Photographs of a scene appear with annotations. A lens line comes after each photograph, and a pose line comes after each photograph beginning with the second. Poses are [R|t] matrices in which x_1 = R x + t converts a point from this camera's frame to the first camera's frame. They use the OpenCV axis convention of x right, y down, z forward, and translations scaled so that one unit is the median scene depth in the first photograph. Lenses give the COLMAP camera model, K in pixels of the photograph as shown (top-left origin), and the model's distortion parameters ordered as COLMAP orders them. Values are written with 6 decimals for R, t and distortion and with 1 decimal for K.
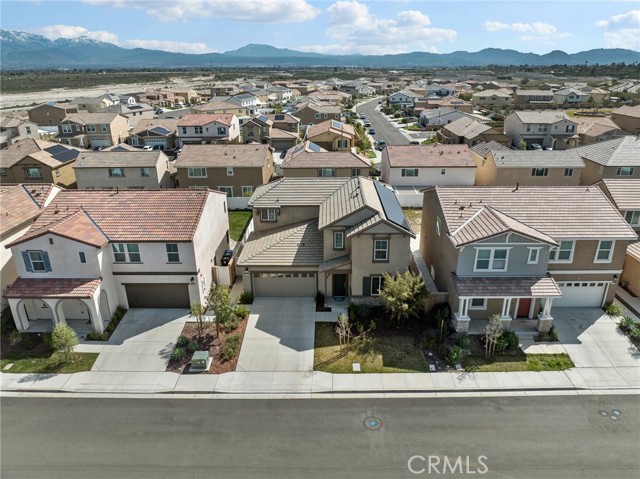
lens RADIAL K [[453.3, 0, 320.0], [0, 453.3, 239.5], [0, 0, 1]] dist [-0.047396, 0.001964]
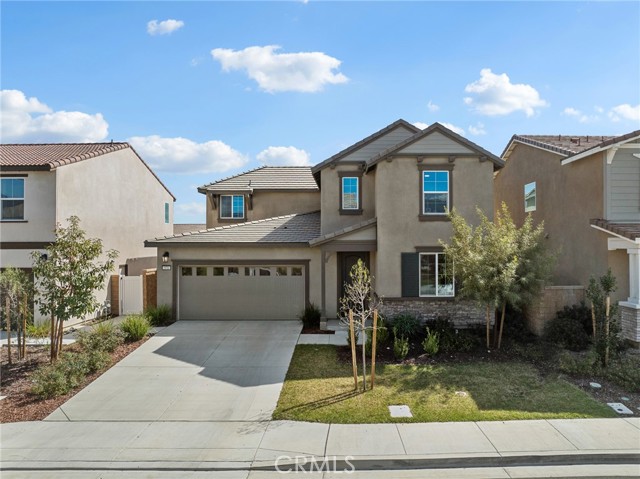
lens RADIAL K [[462.8, 0, 346.6], [0, 462.8, 237.6], [0, 0, 1]] dist [-0.045564, 0.003335]
pose [[0.999675, 0.010359, 0.023298, 0.028820], [-0.000666, 0.924047, -0.382279, 0.277847], [-0.025488, 0.382139, 0.923753, 0.596036]]
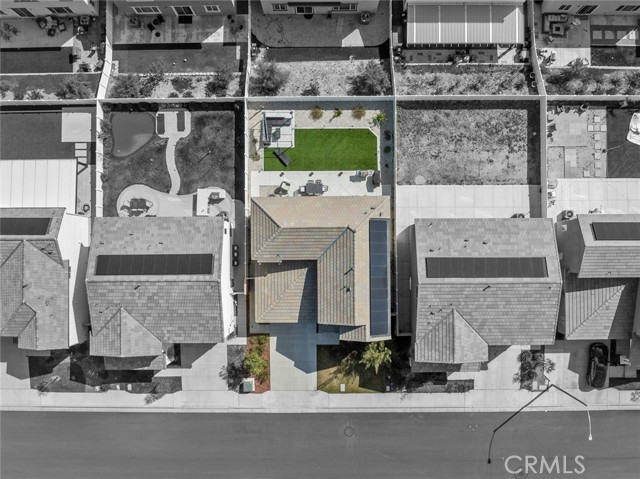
lens RADIAL K [[453.3, 0, 320.0], [0, 453.3, 239.5], [0, 0, 1]] dist [-0.047396, 0.001964]
pose [[0.999717, -0.023580, 0.003195, 0.003773], [0.006397, 0.395652, 0.918378, -1.385181], [-0.022919, -0.918098, 0.395691, 0.799230]]
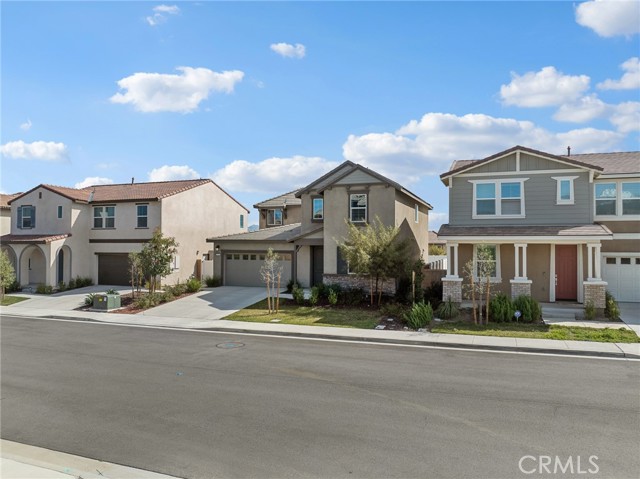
lens RADIAL K [[453.3, 0, 320.0], [0, 453.3, 239.5], [0, 0, 1]] dist [-0.047396, 0.001964]
pose [[0.943091, 0.011763, -0.332328, 0.353714], [-0.137450, 0.923796, -0.357363, 0.383358], [0.302799, 0.382704, 0.872840, 0.345904]]
